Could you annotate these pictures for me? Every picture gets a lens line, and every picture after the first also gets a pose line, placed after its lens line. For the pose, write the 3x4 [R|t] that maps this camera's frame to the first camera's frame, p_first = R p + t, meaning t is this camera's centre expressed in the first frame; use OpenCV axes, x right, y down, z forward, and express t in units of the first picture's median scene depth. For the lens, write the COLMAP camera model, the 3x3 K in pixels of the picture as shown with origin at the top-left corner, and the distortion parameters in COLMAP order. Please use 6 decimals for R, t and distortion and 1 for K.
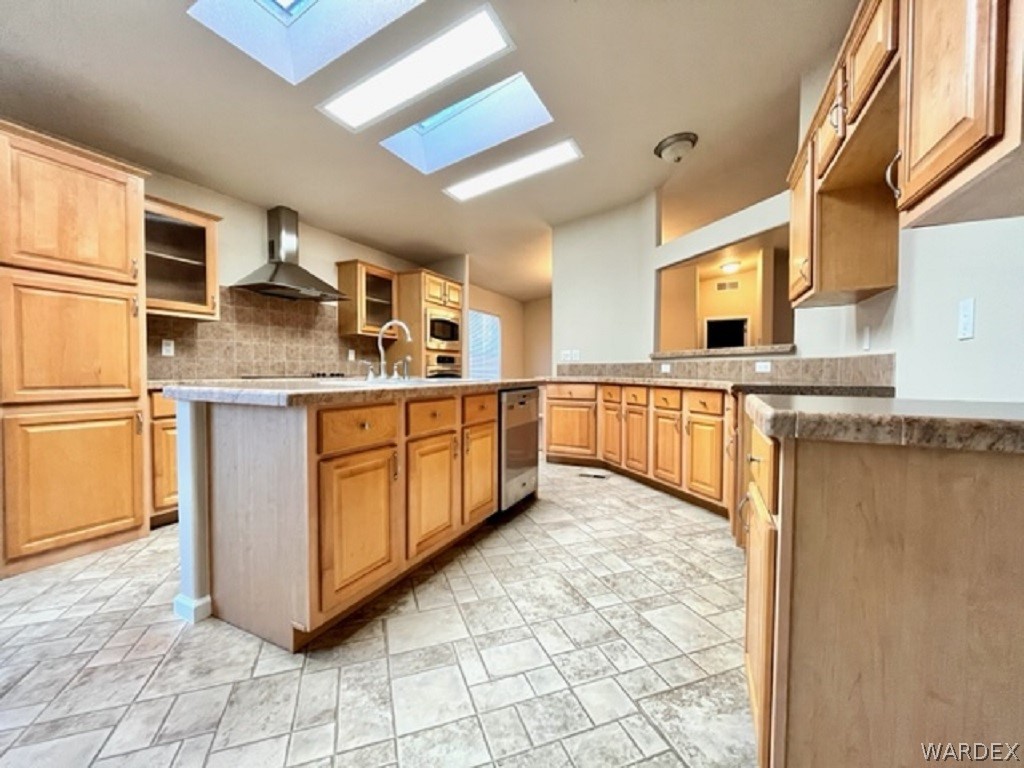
lens RADIAL K [[413.0, 0, 511.0], [0, 413.0, 384.2], [0, 0, 1]] dist [-0.003273, -0.000166]
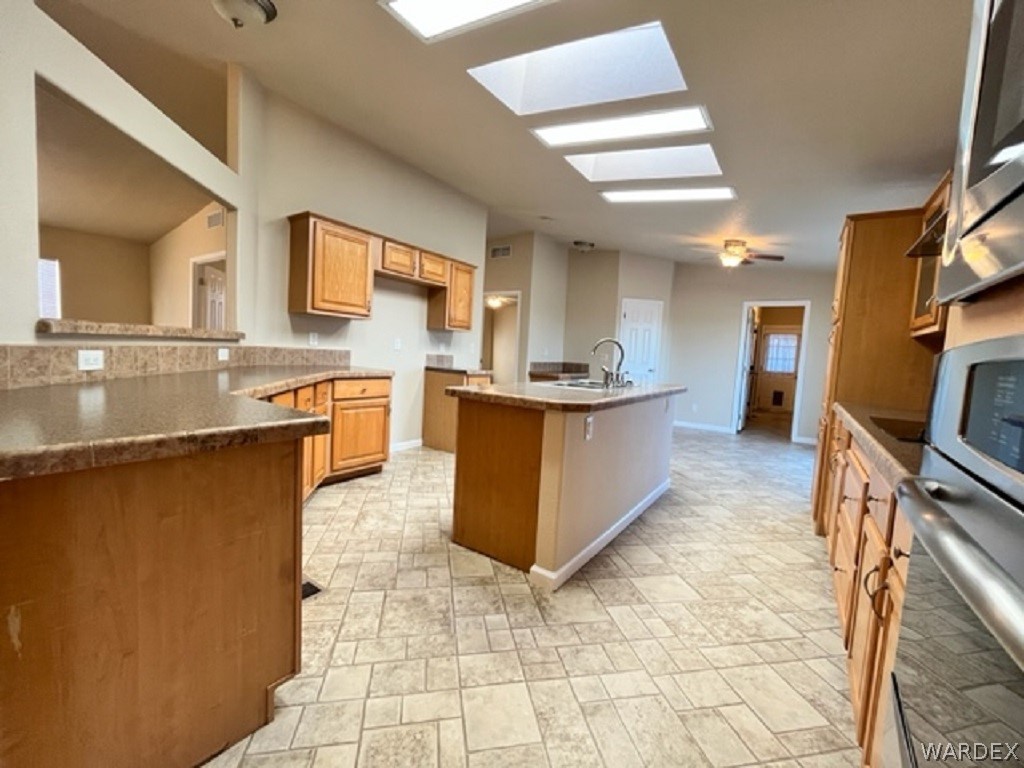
lens RADIAL K [[413.0, 0, 511.3], [0, 413.0, 385.2], [0, 0, 1]] dist [-0.003273, -0.000166]
pose [[-0.986196, -0.067761, 0.151080, -0.160977], [-0.050860, 0.992286, 0.113056, -0.120851], [-0.157576, 0.103812, -0.982035, 1.990646]]
